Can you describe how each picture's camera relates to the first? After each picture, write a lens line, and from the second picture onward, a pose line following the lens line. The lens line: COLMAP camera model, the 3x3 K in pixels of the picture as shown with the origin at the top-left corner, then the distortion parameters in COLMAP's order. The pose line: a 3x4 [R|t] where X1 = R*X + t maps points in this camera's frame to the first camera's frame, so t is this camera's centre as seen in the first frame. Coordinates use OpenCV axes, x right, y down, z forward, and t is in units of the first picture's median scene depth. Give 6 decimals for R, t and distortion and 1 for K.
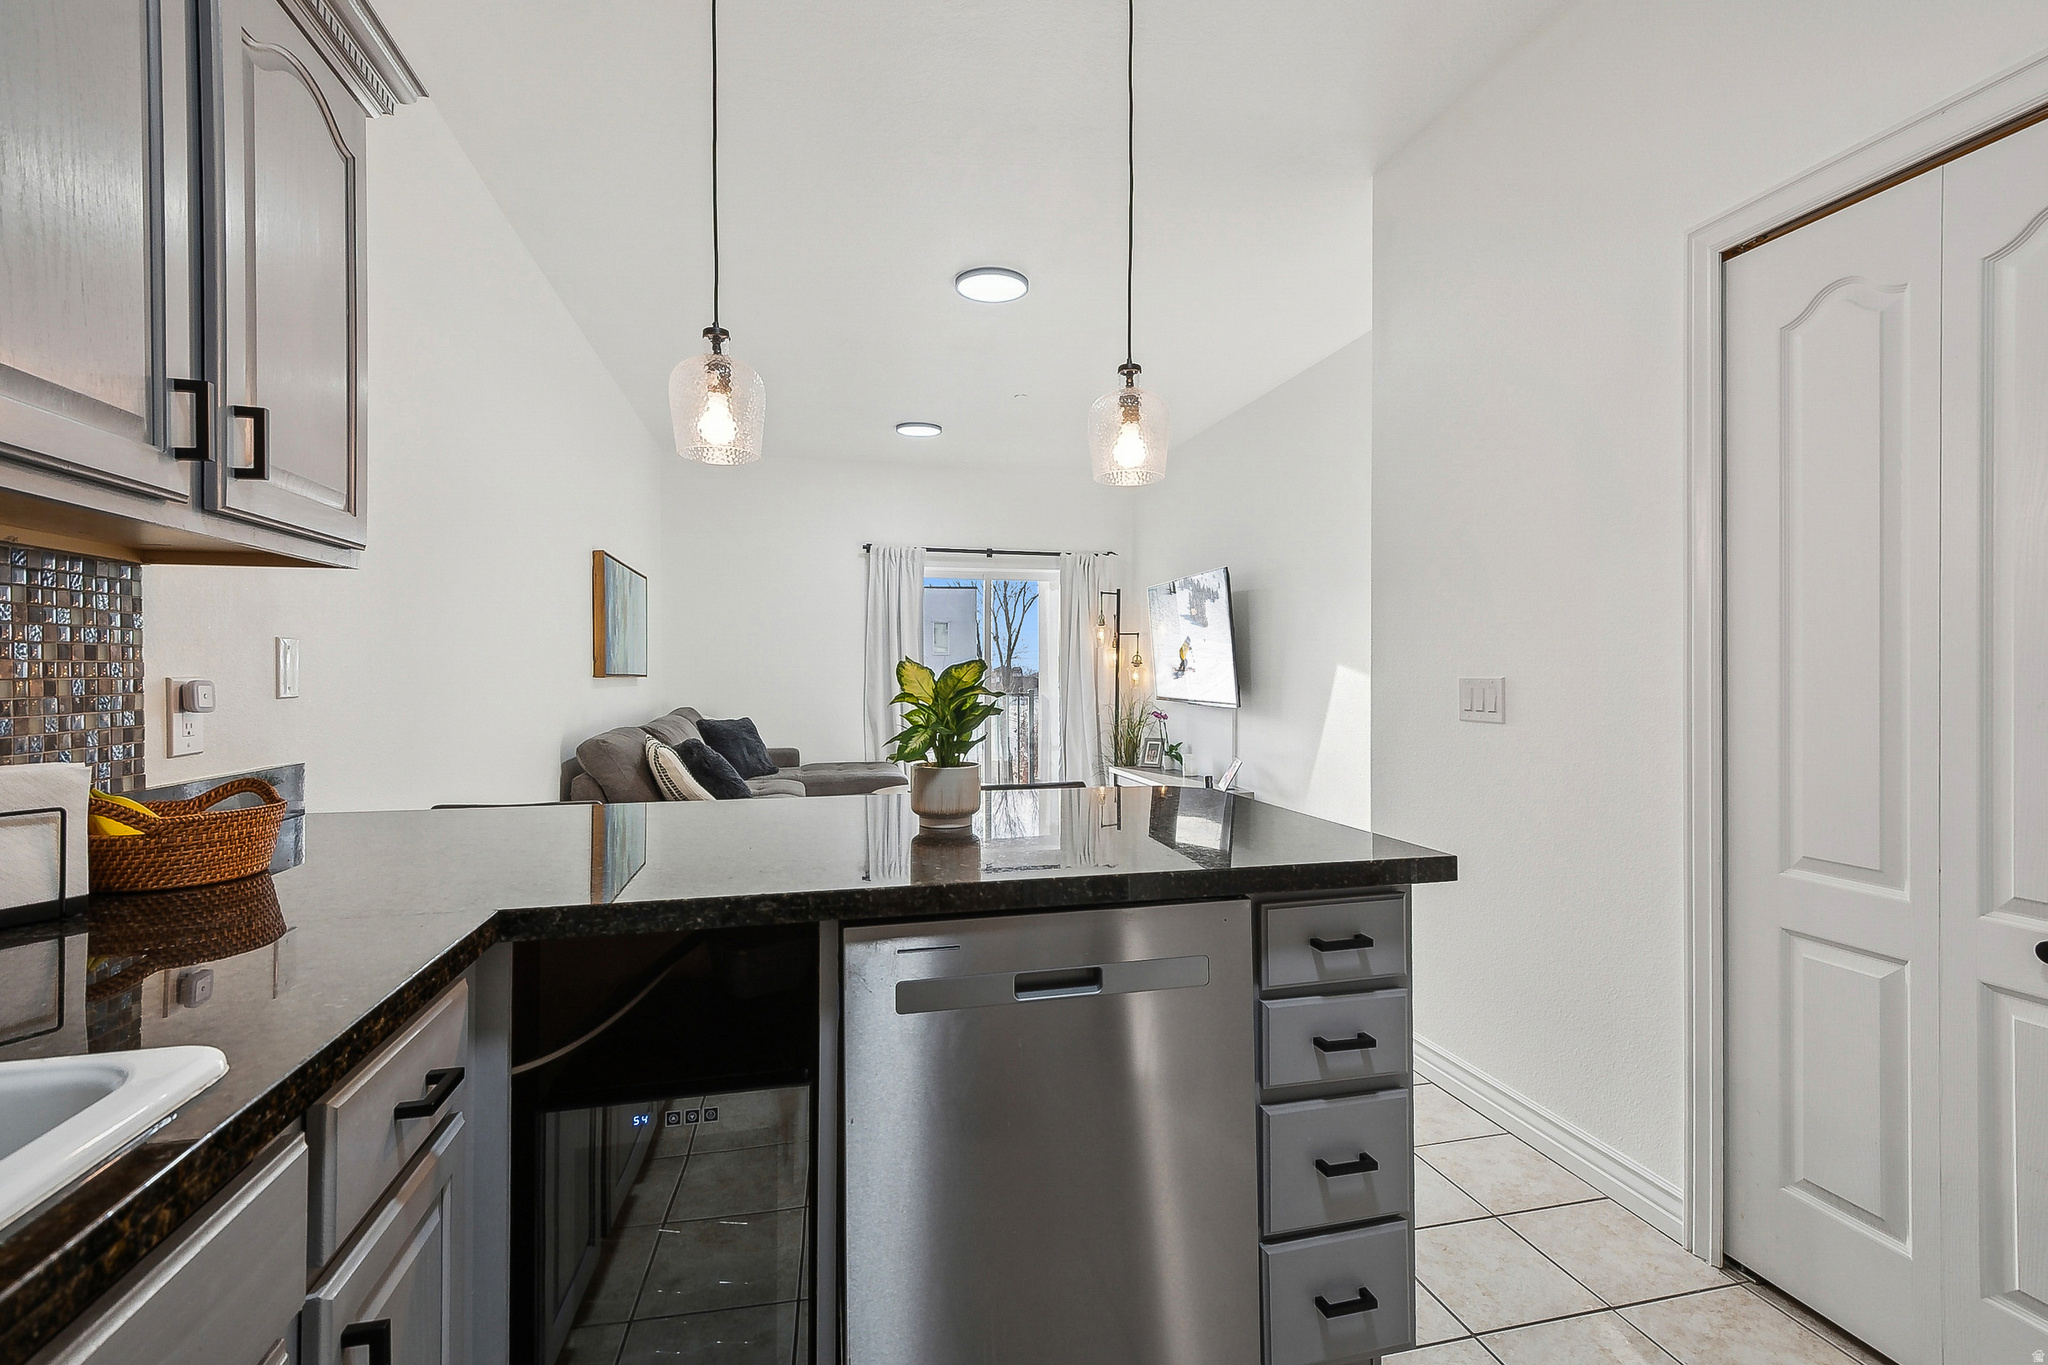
lens RADIAL K [[923.8, 0, 1033.6], [0, 923.8, 681.4], [0, 0, 1]] dist [0.019054, -0.013661]
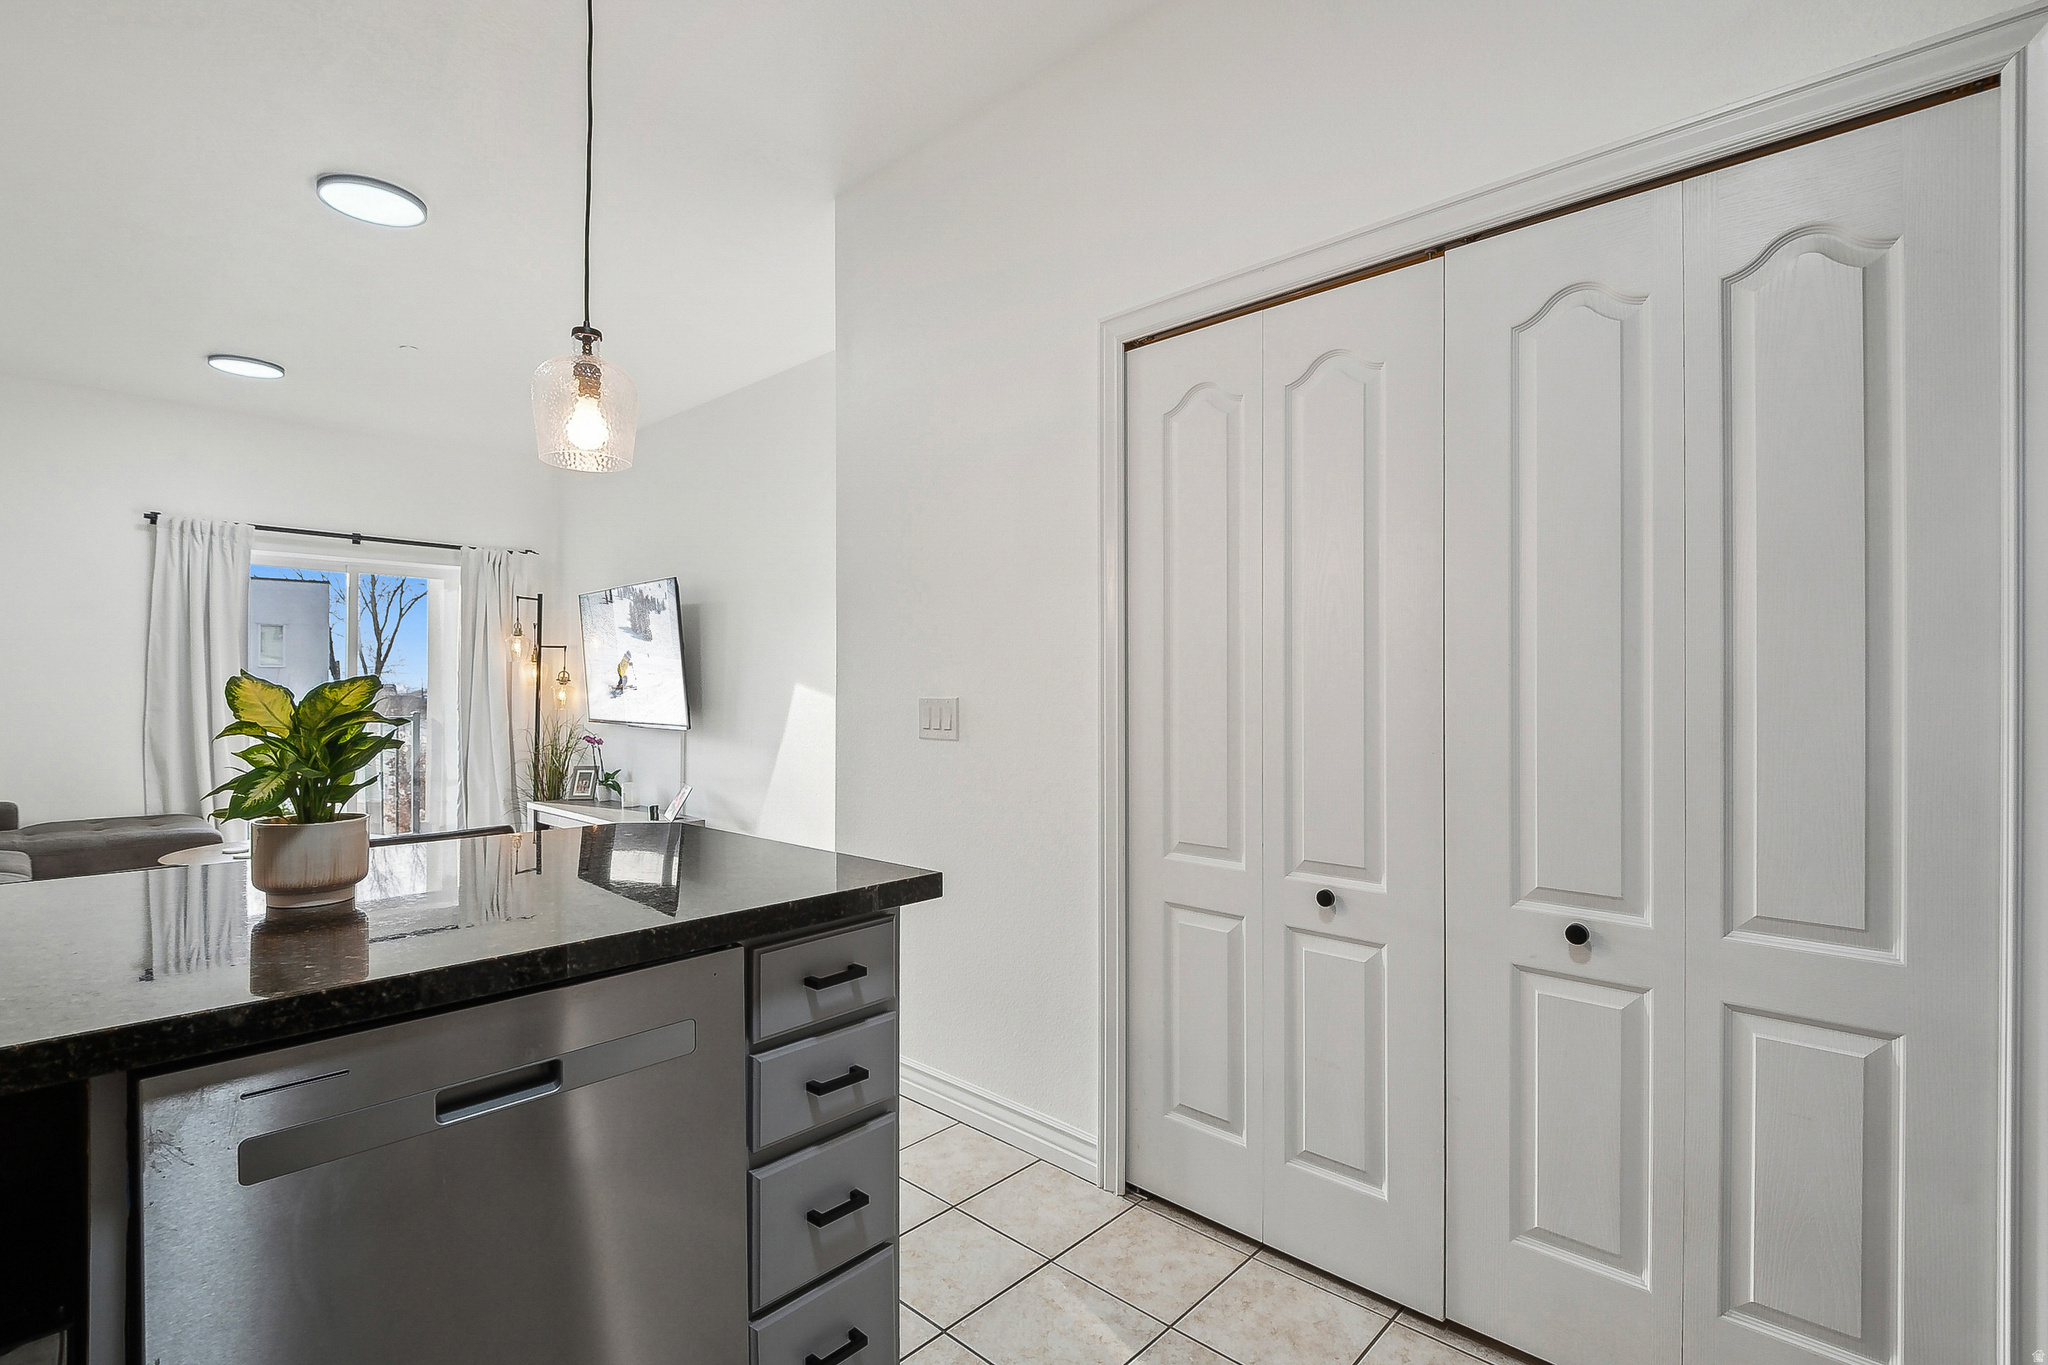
lens RADIAL K [[944.0, 0, 1036.1], [0, 944.0, 686.6], [0, 0, 1]] dist [0.004715, -0.012724]
pose [[0.834508, 0.004702, 0.550976, -0.023996], [0.003233, 0.999905, -0.013430, -0.002398], [-0.550987, 0.012989, 0.834413, 0.052406]]
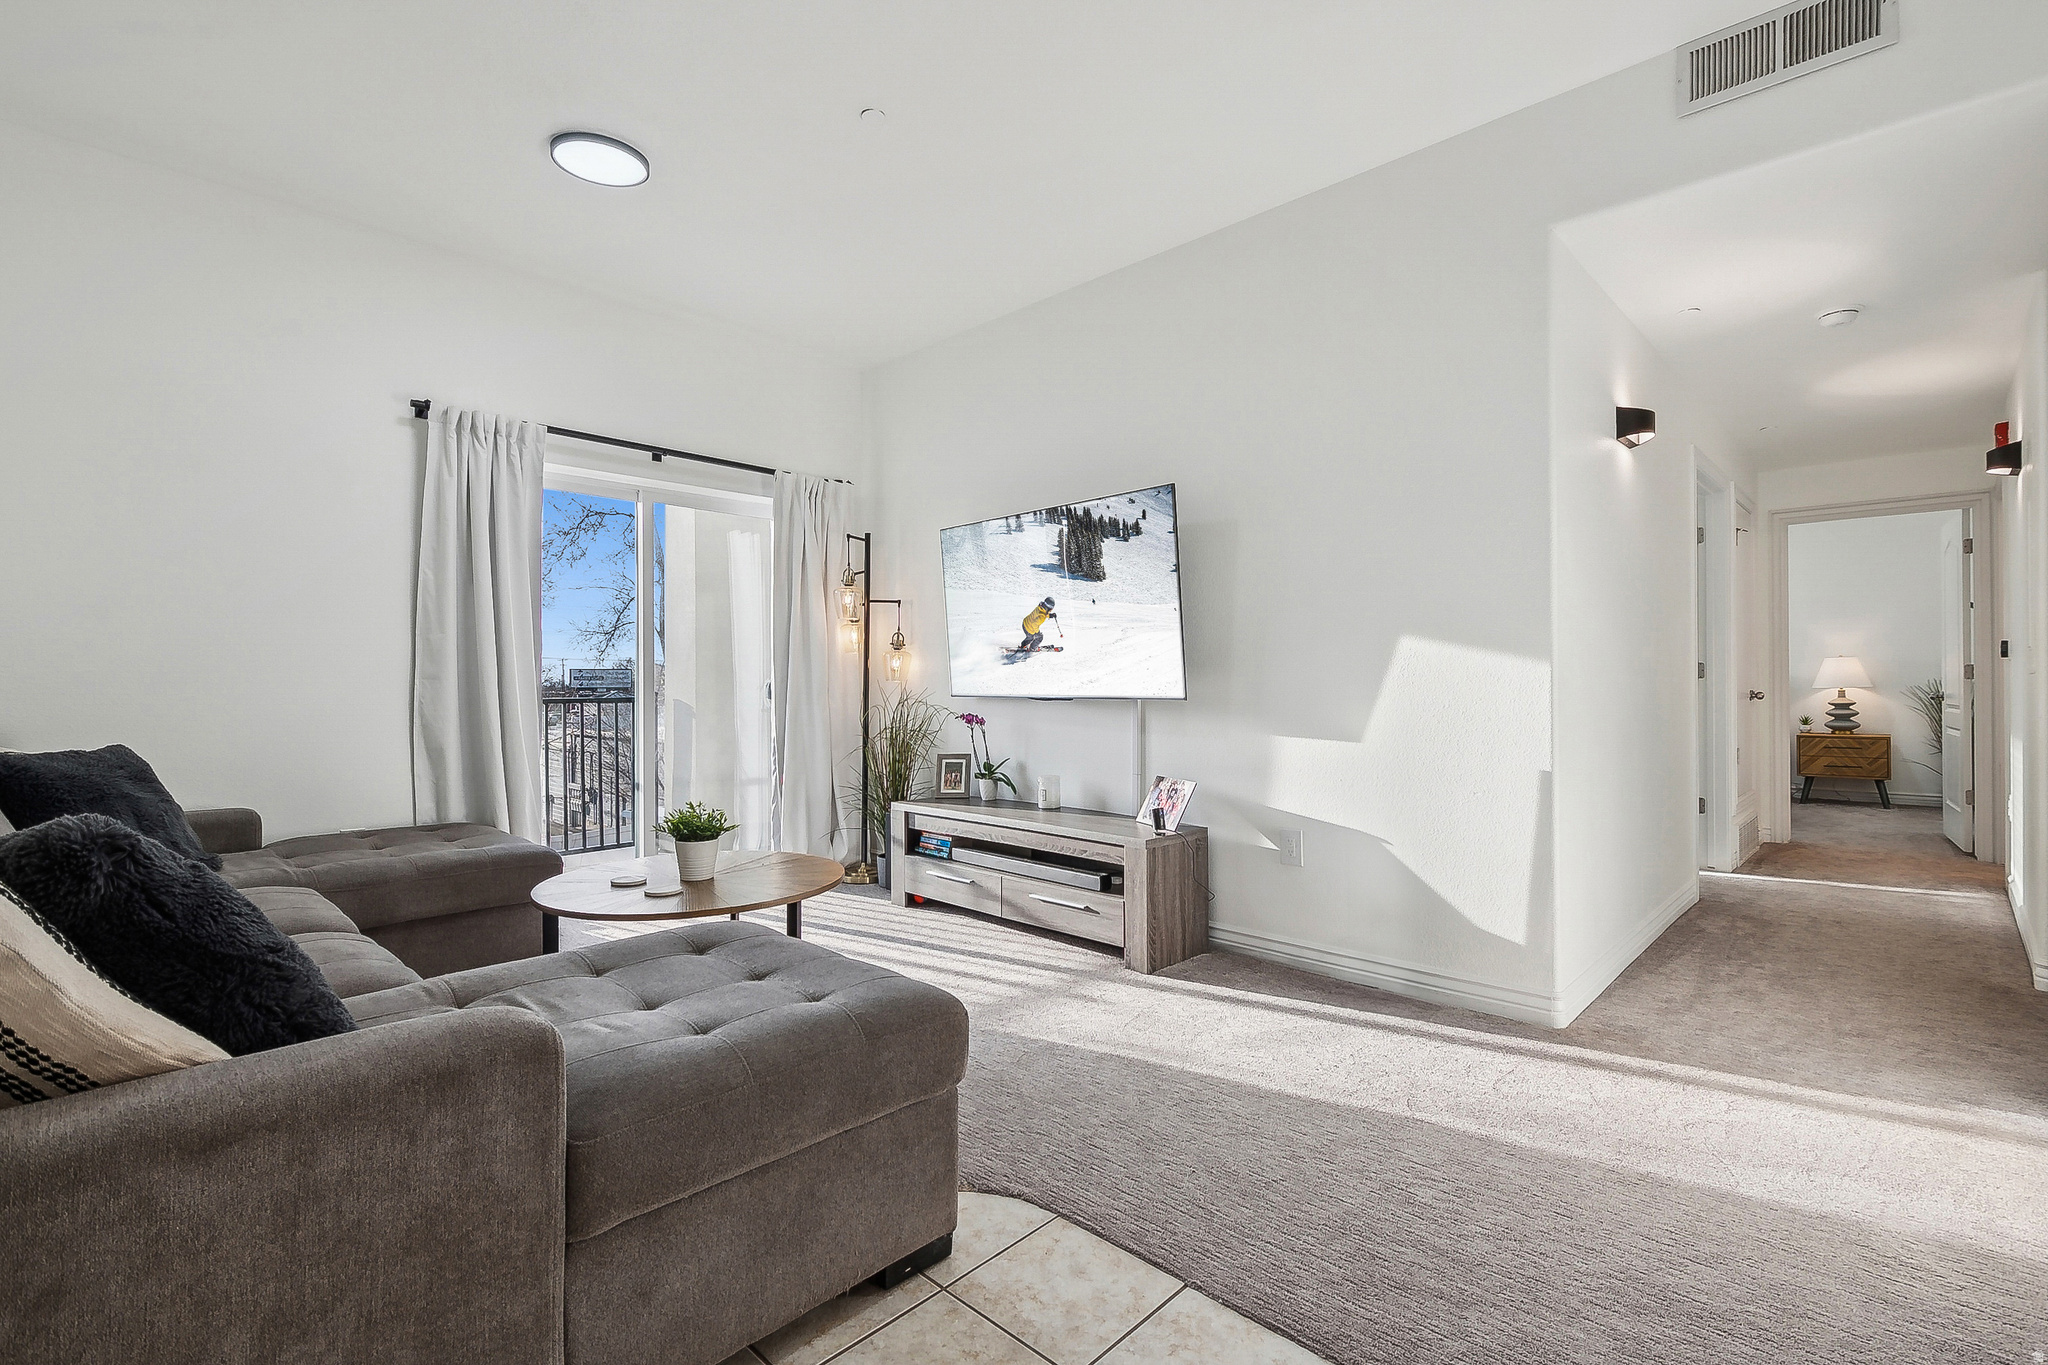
lens RADIAL K [[923.8, 0, 1033.6], [0, 923.8, 681.4], [0, 0, 1]] dist [0.019054, -0.013661]
pose [[0.844980, 0.002849, 0.534791, -0.603920], [0.005763, 0.999879, -0.014431, 0.063751], [-0.534767, 0.015276, 0.844861, 1.380002]]
